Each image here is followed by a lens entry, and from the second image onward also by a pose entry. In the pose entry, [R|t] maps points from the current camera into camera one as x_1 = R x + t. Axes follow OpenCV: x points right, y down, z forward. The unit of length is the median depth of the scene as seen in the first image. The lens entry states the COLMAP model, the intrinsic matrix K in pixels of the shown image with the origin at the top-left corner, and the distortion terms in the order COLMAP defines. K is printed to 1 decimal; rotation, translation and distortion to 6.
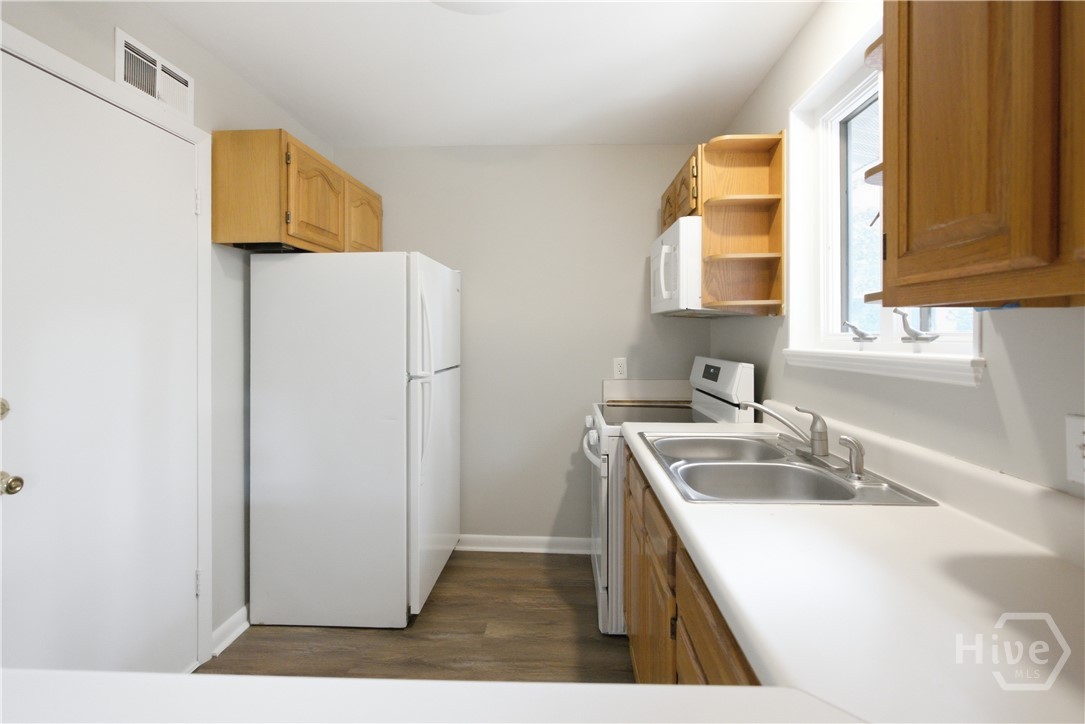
lens RADIAL K [[508.0, 0, 548.3], [0, 508.0, 331.3], [0, 0, 1]] dist [-0.000344, 0.000912]
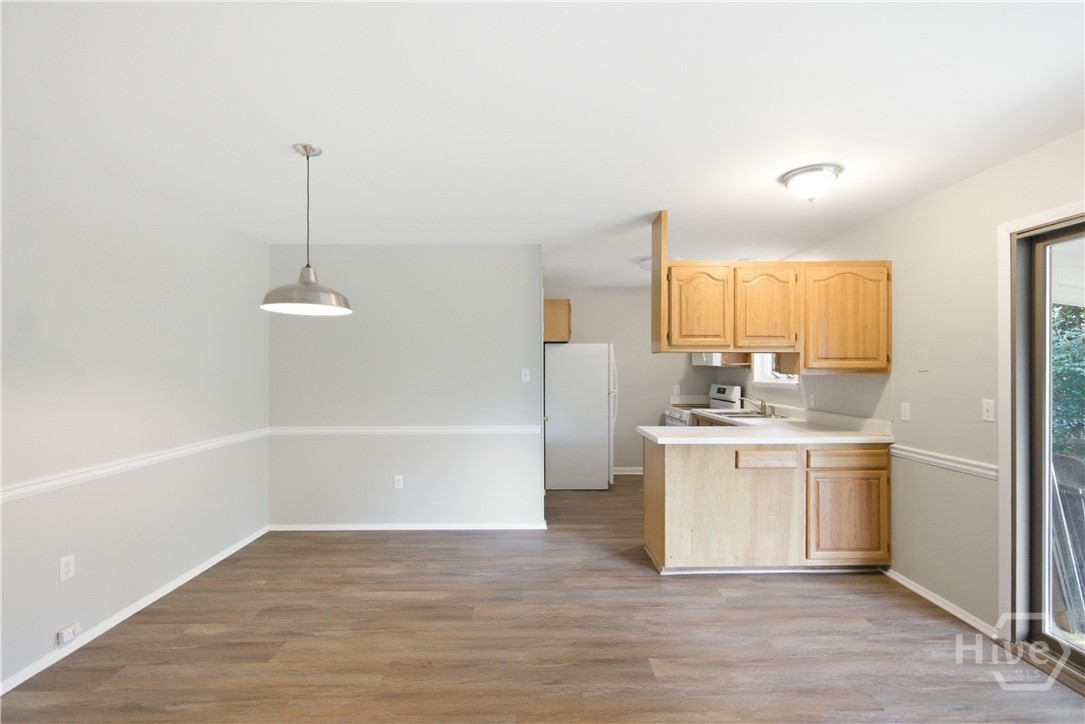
lens RADIAL K [[508.0, 0, 531.3], [0, 508.0, 367.2], [0, 0, 1]] dist [-0.000344, 0.000912]
pose [[0.999091, -0.001841, 0.042583, -0.800560], [0.001515, 0.999969, 0.007700, -0.058824], [-0.042596, -0.007629, 0.999063, -1.604749]]
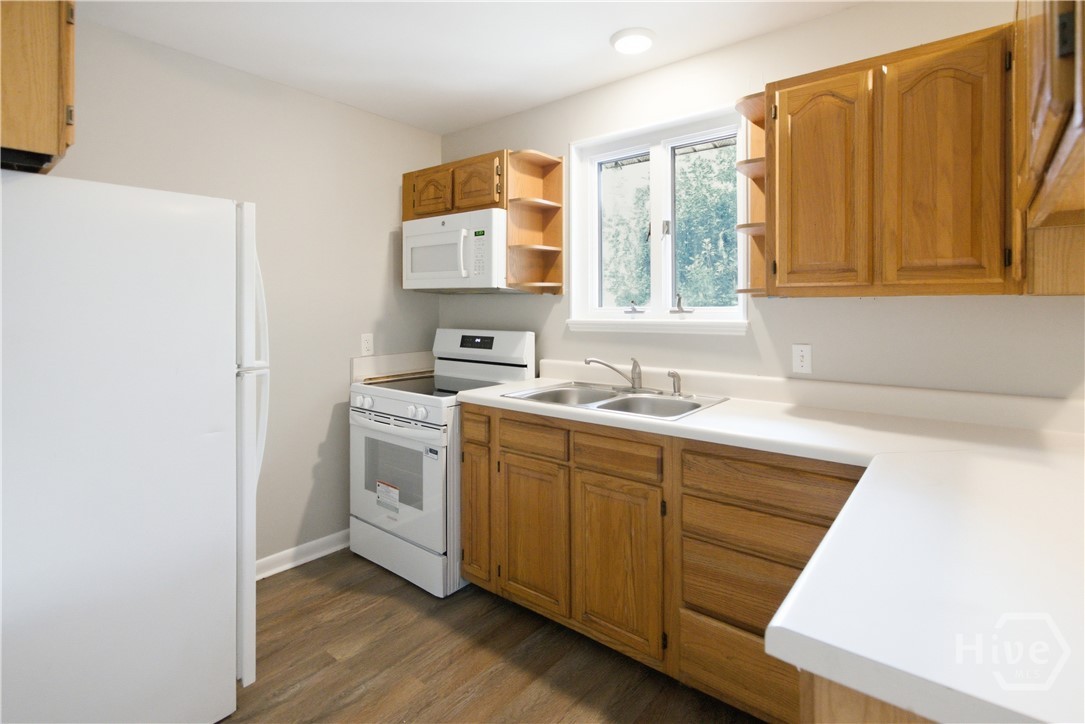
lens RADIAL K [[530.7, 0, 538.2], [0, 530.7, 300.9], [0, 0, 1]] dist [-0.005783, 0.000107]
pose [[0.603103, 0.002234, 0.797660, -0.645934], [-0.000401, 0.999997, -0.002498, -0.010487], [-0.797663, 0.001186, 0.603102, 0.191577]]
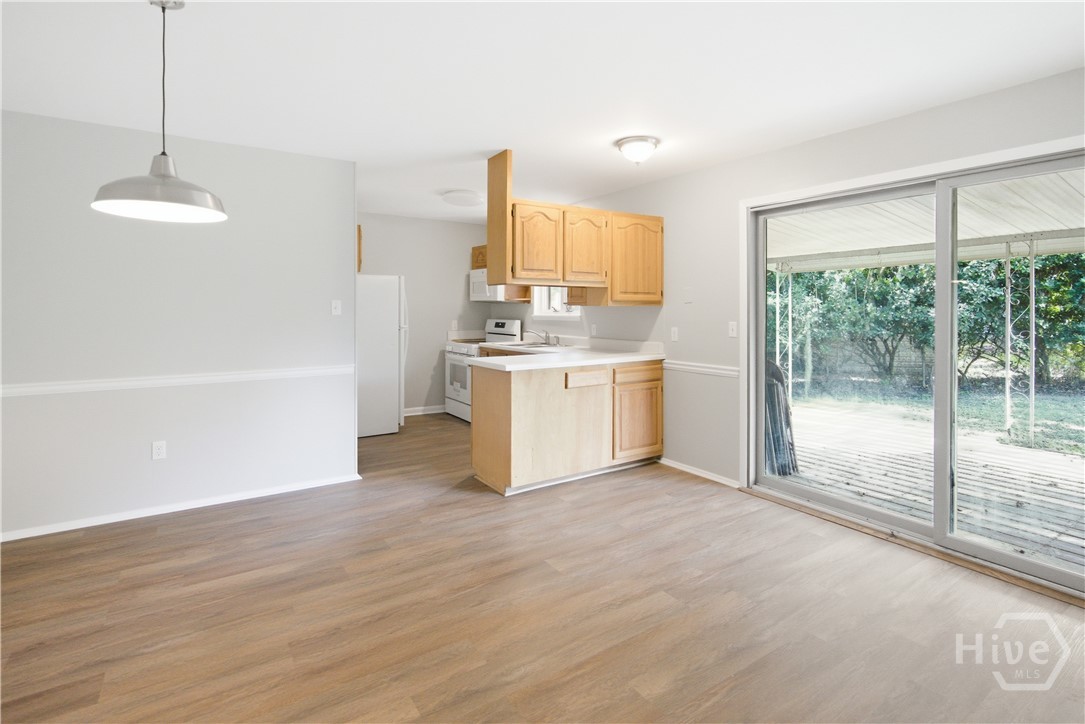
lens RADIAL K [[553.6, 0, 548.0], [0, 553.6, 307.0], [0, 0, 1]] dist [0.000544, 0.001133]
pose [[0.804416, 0.000687, 0.594066, -1.308128], [-0.004152, 0.999981, 0.004466, -0.025380], [-0.594052, -0.006059, 0.804404, -1.579079]]
